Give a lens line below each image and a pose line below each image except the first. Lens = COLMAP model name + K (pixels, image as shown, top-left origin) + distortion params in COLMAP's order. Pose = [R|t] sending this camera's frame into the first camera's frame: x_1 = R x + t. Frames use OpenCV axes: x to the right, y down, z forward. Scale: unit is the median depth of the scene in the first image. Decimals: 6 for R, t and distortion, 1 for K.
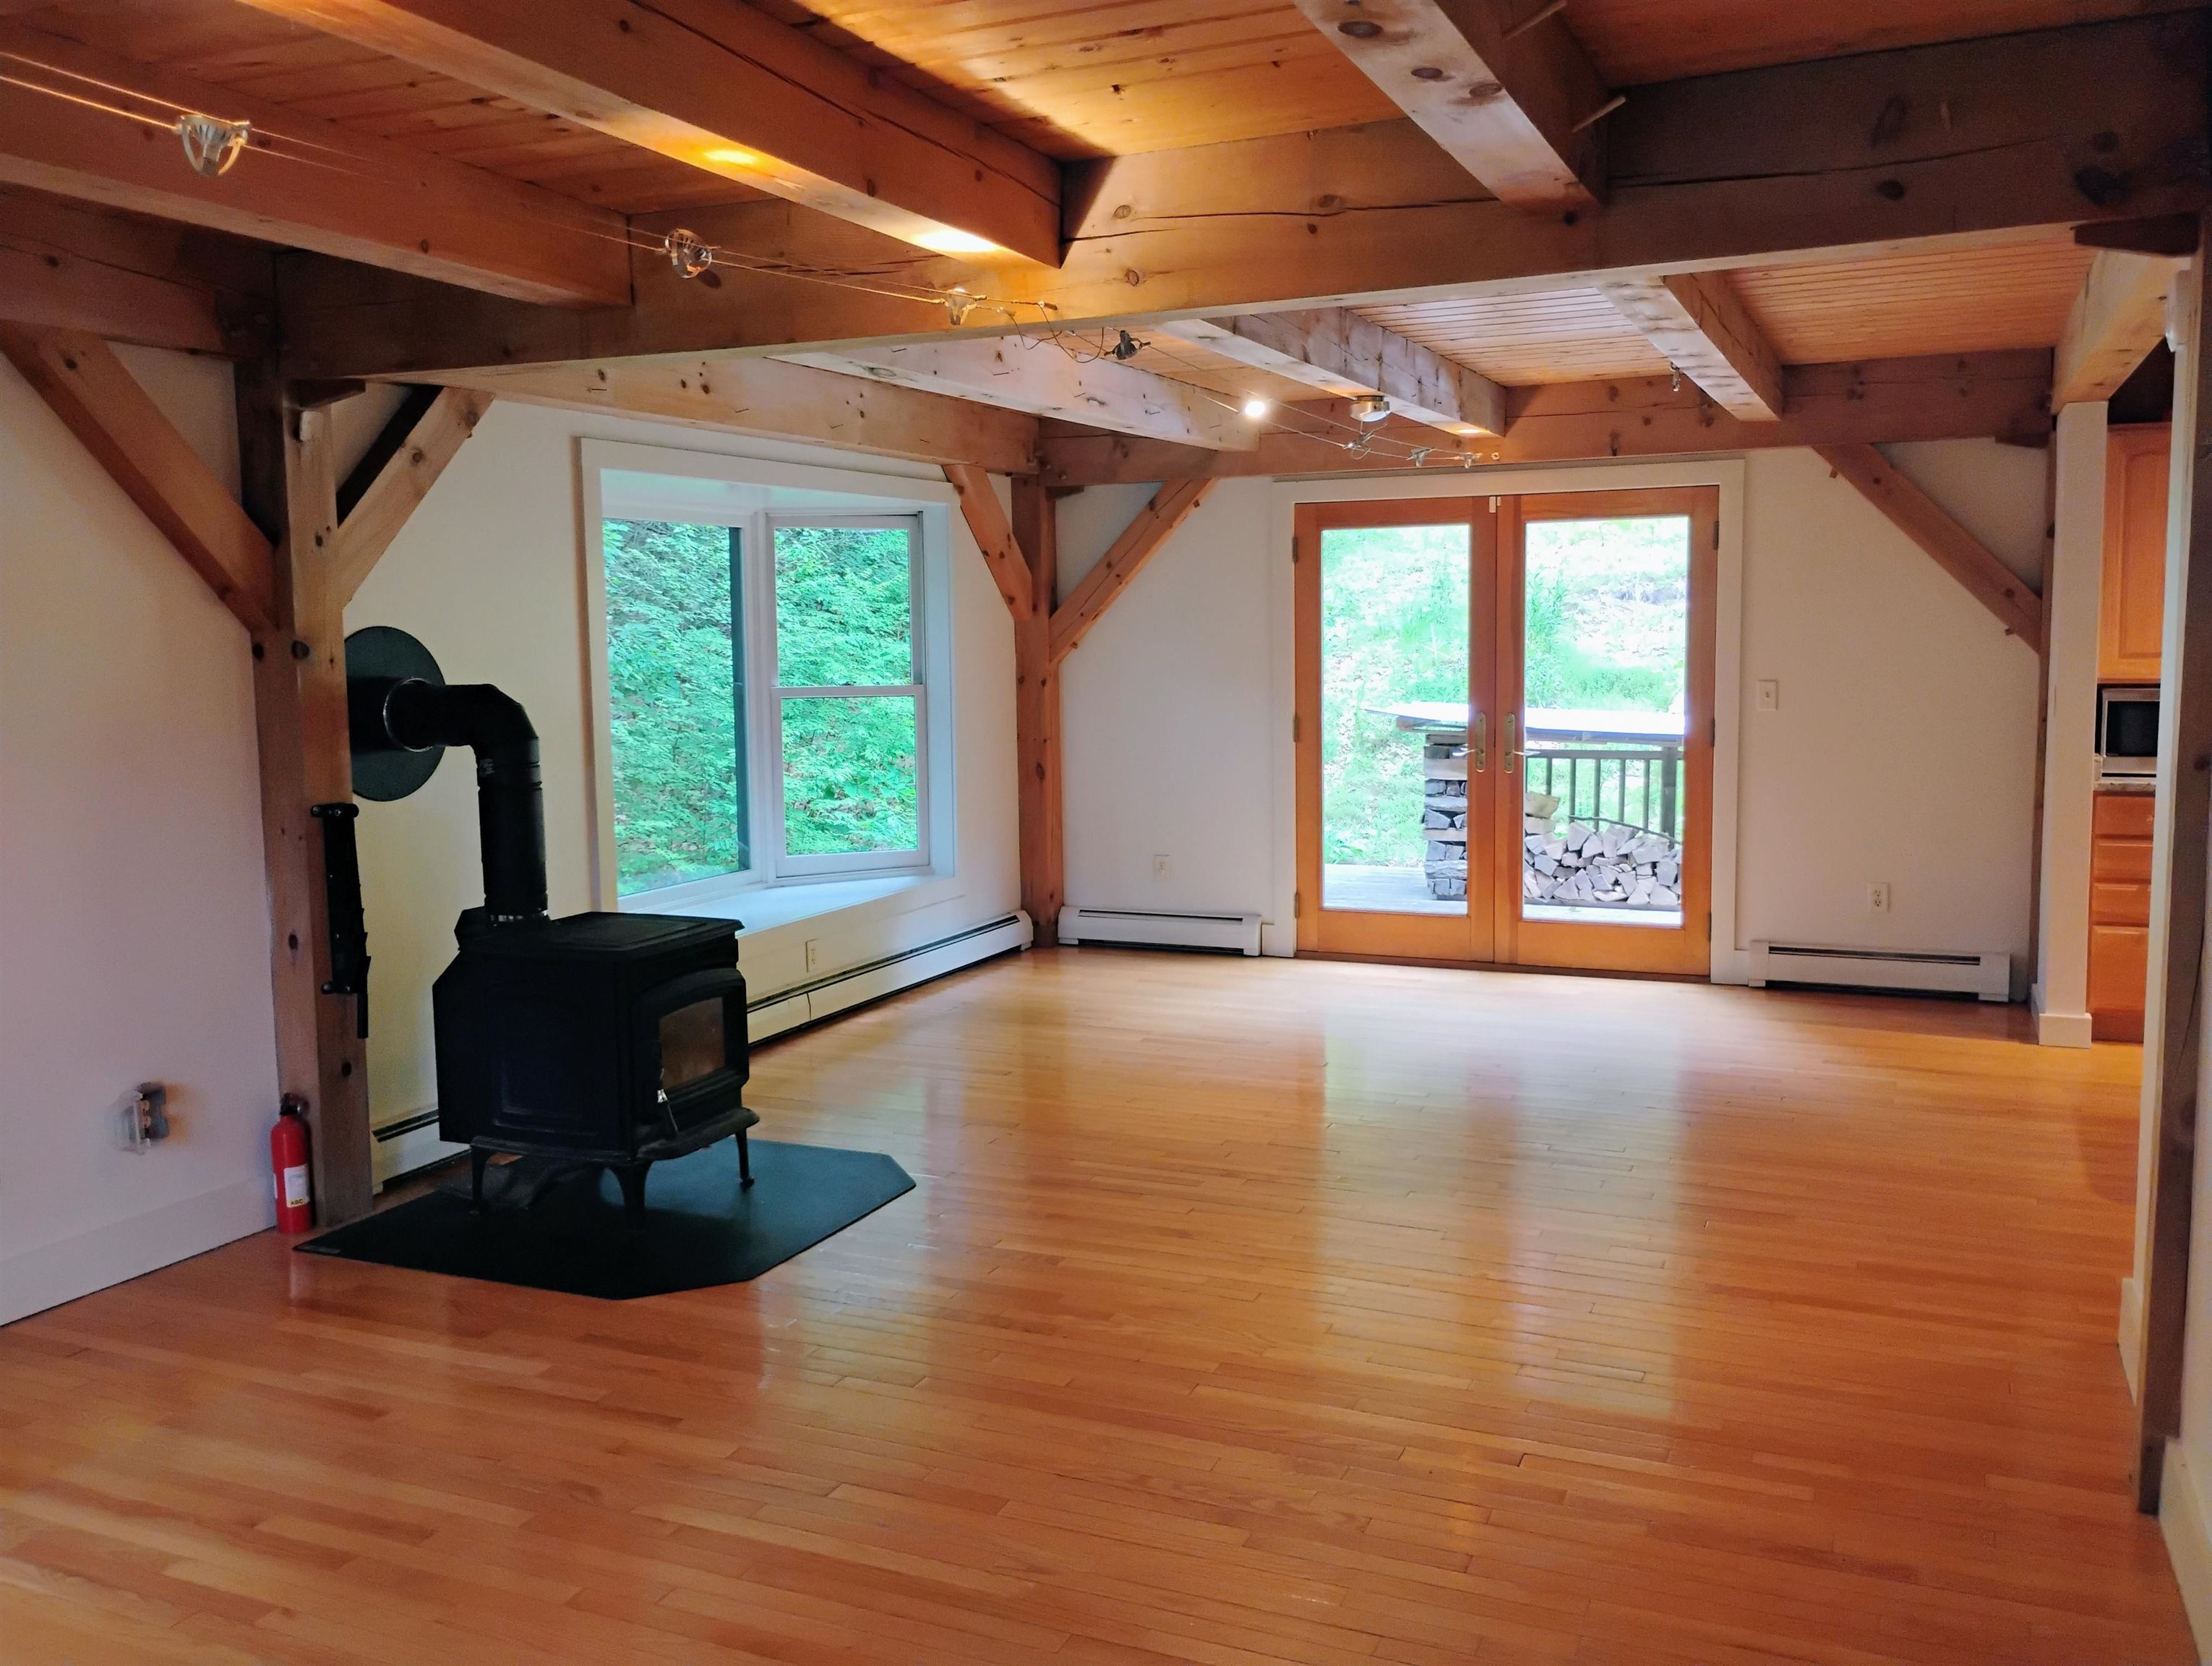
lens RADIAL K [[1845.7, 0, 1116.7], [0, 1845.7, 820.0], [0, 0, 1]] dist [0.066104, -0.089824]
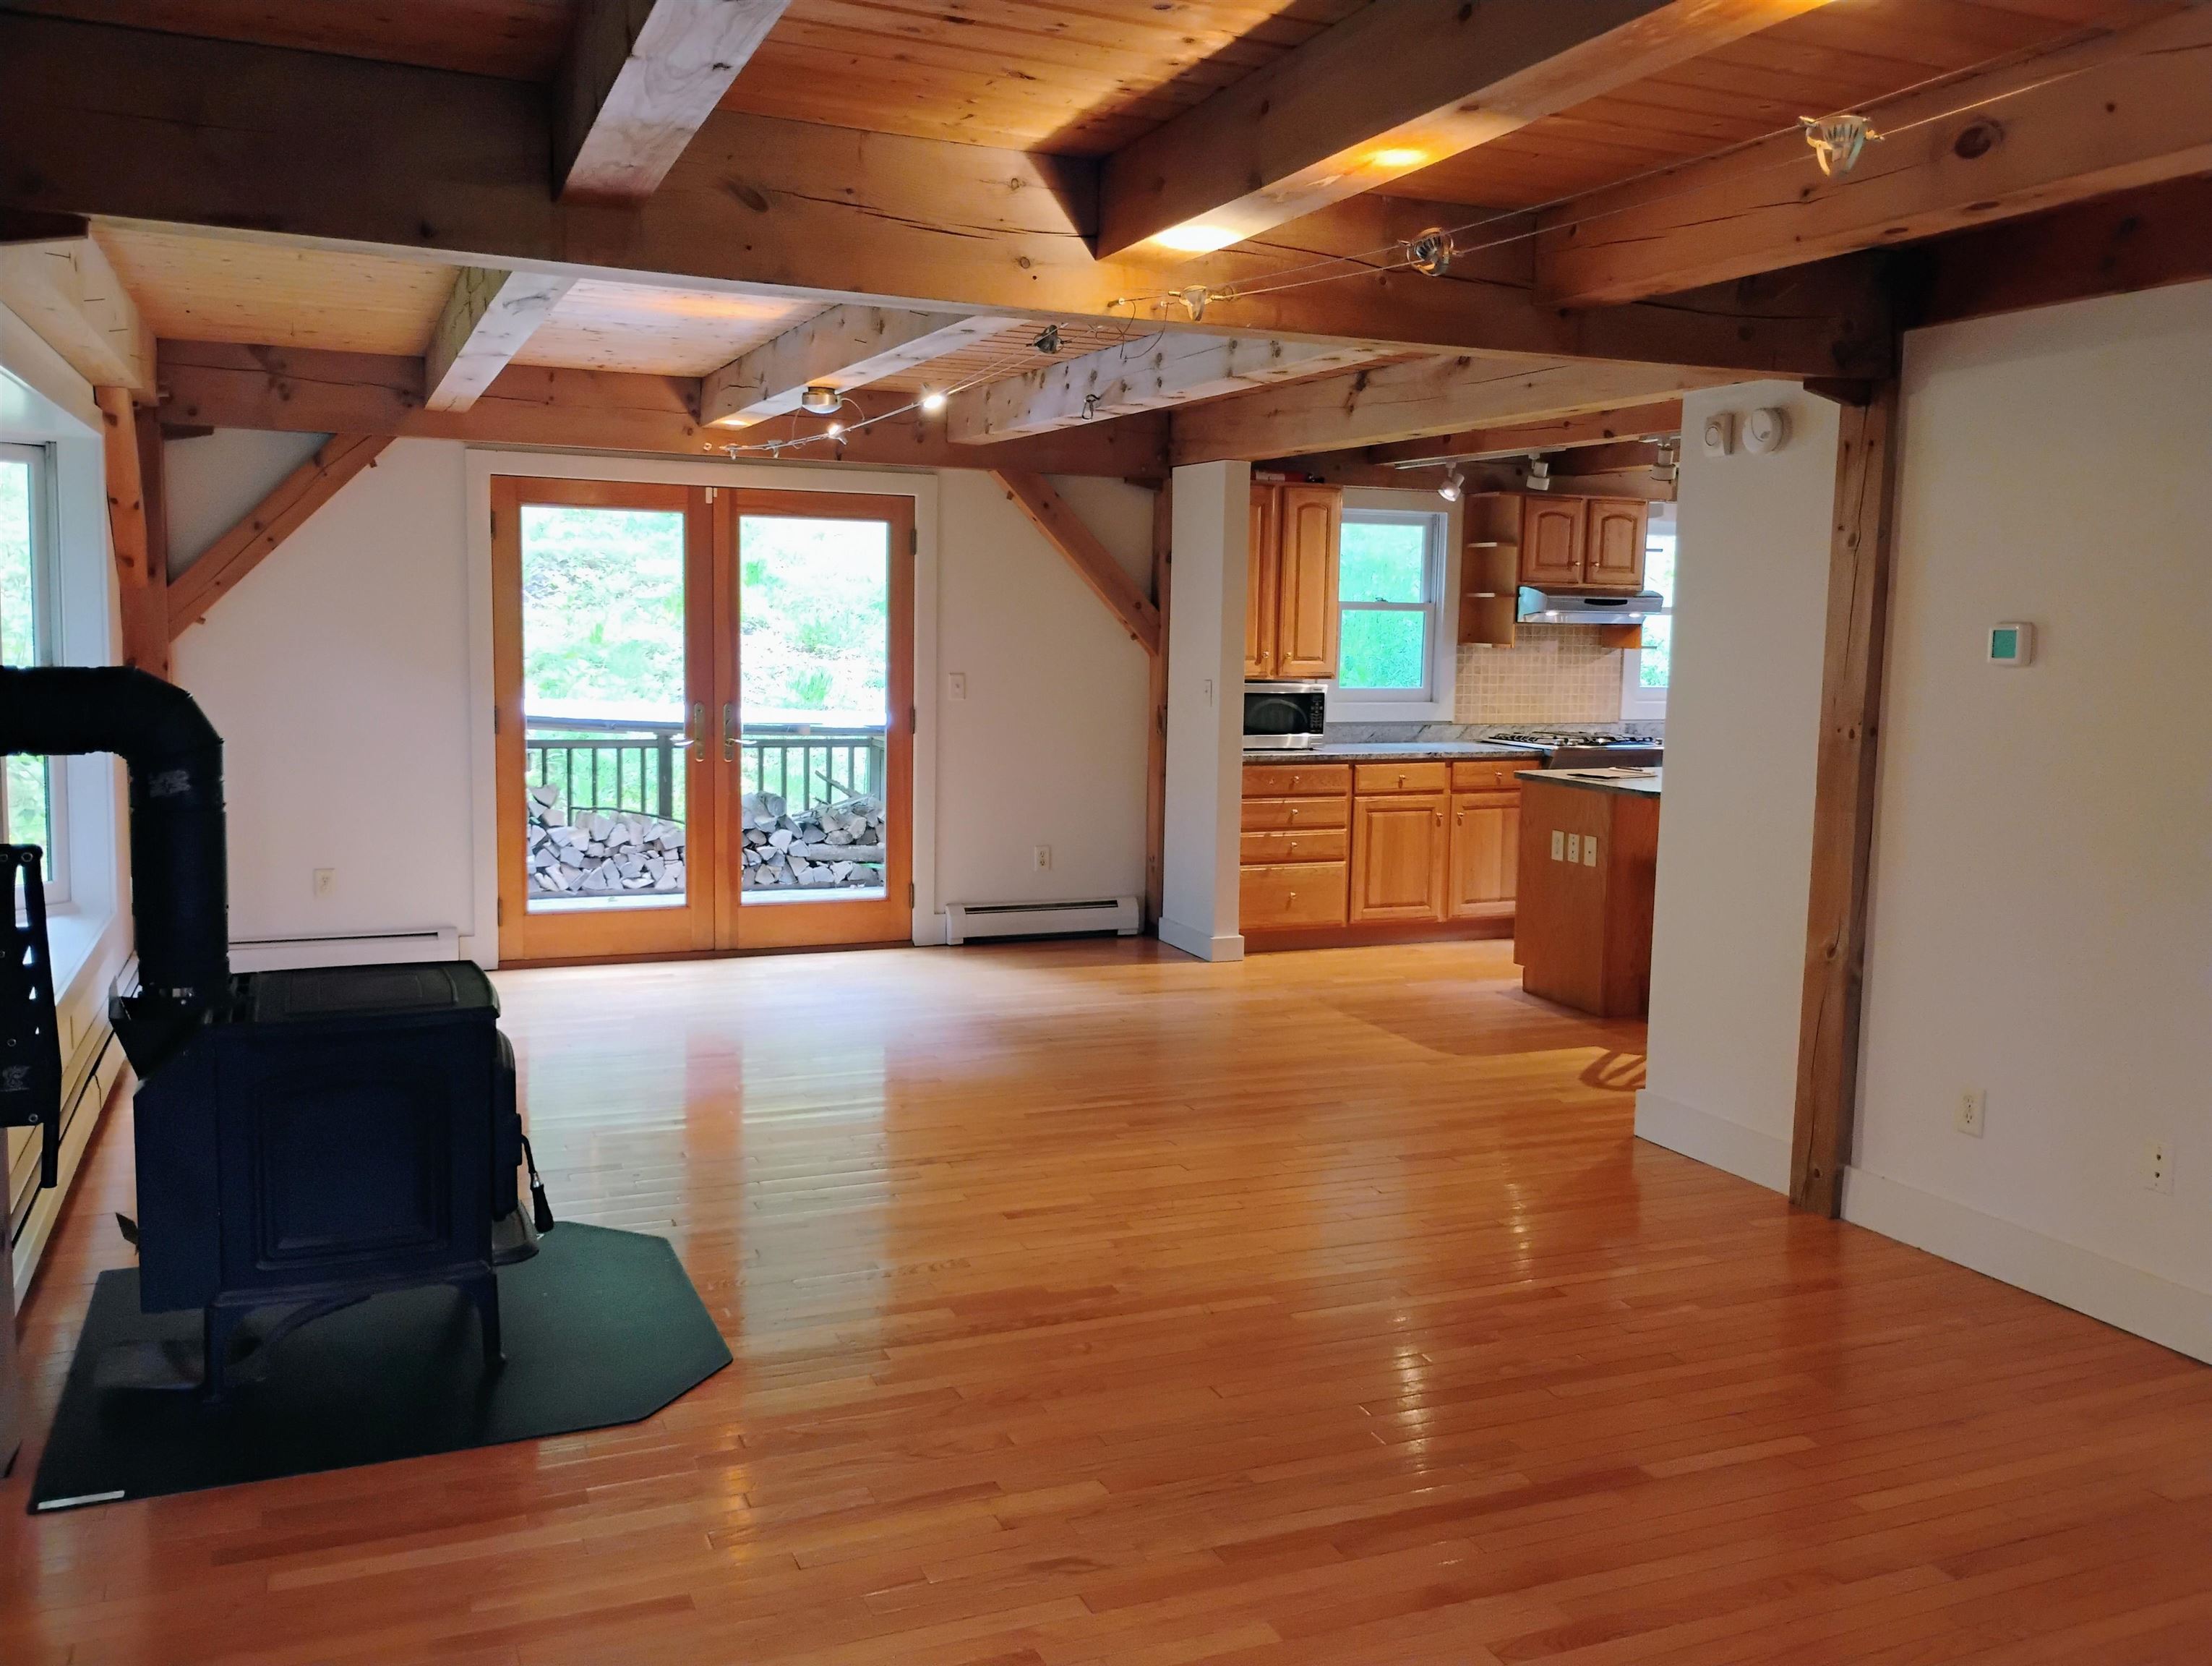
lens RADIAL K [[1845.7, 0, 1116.7], [0, 1845.7, 820.0], [0, 0, 1]] dist [0.066104, -0.089824]
pose [[0.682044, -0.049724, 0.729619, -0.596586], [0.045578, 0.998637, 0.025452, -0.014798], [-0.729890, 0.015895, 0.683380, 0.234967]]
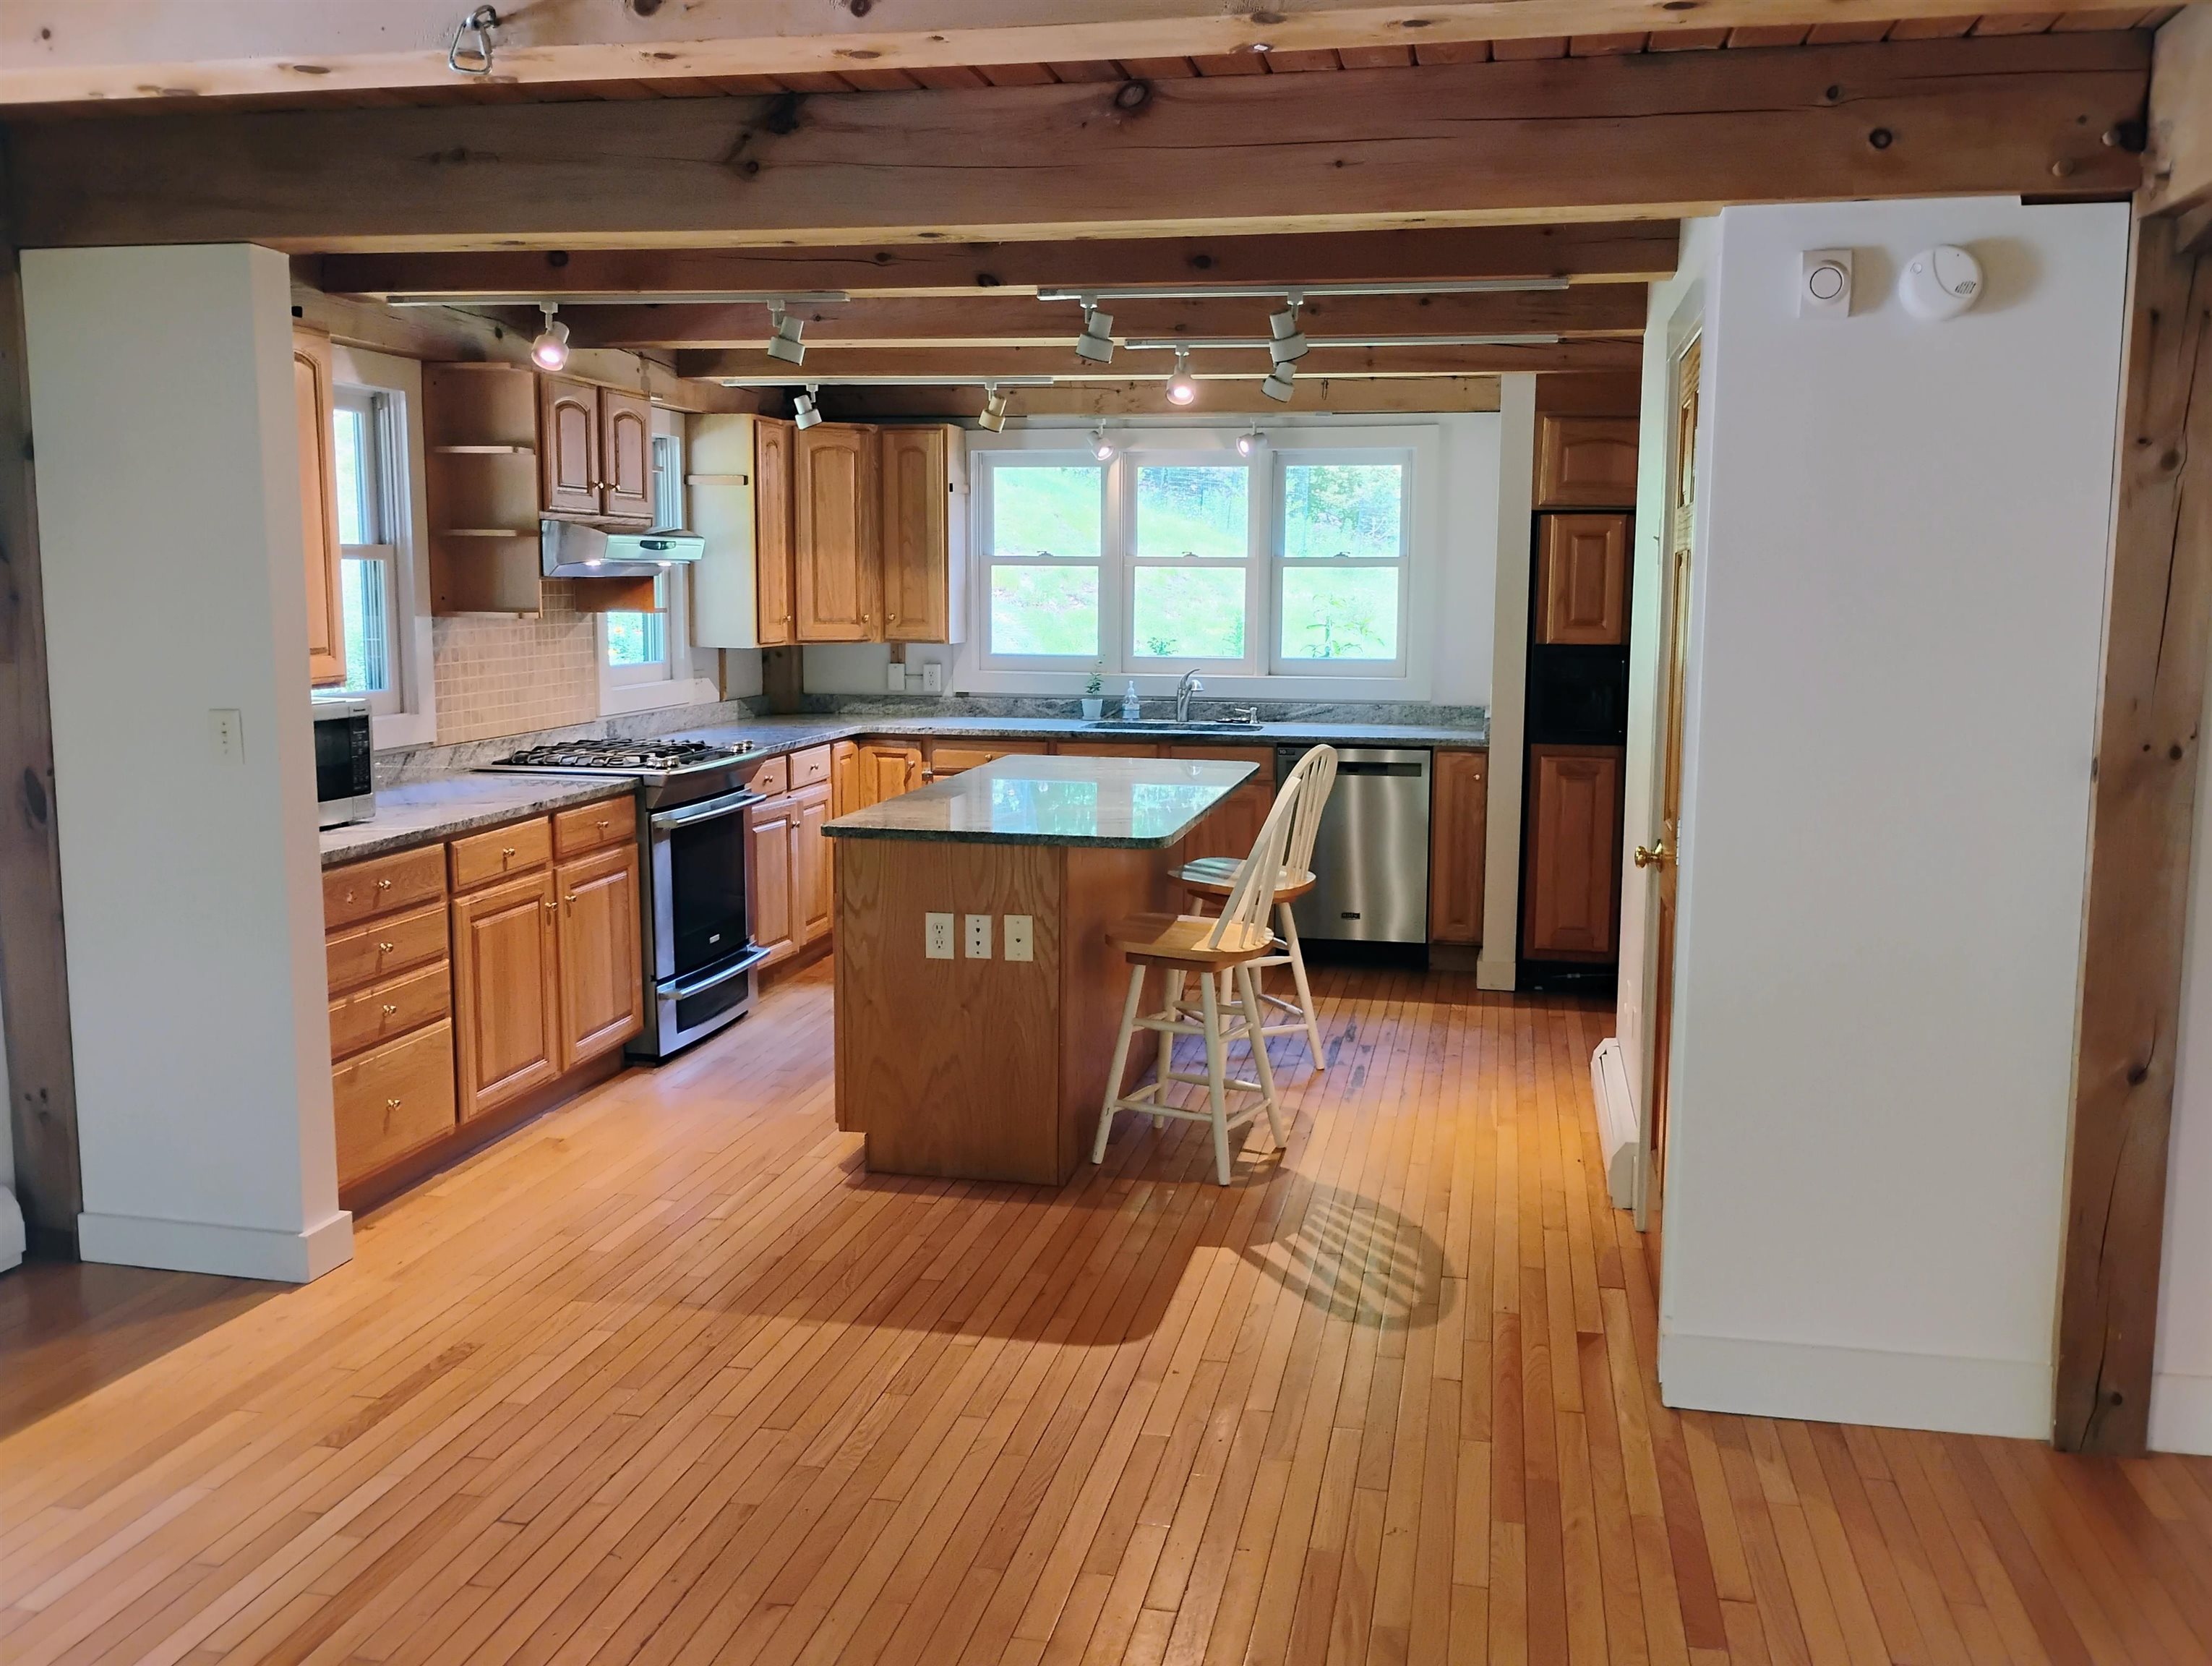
lens RADIAL K [[1852.2, 0, 1122.1], [0, 1852.2, 815.2], [0, 0, 1]] dist [0.058705, -0.084627]
pose [[-0.210544, -0.109222, 0.971464, -0.197883], [0.099263, 0.986214, 0.132393, -0.115040], [-0.972532, 0.124305, -0.196800, 1.075353]]
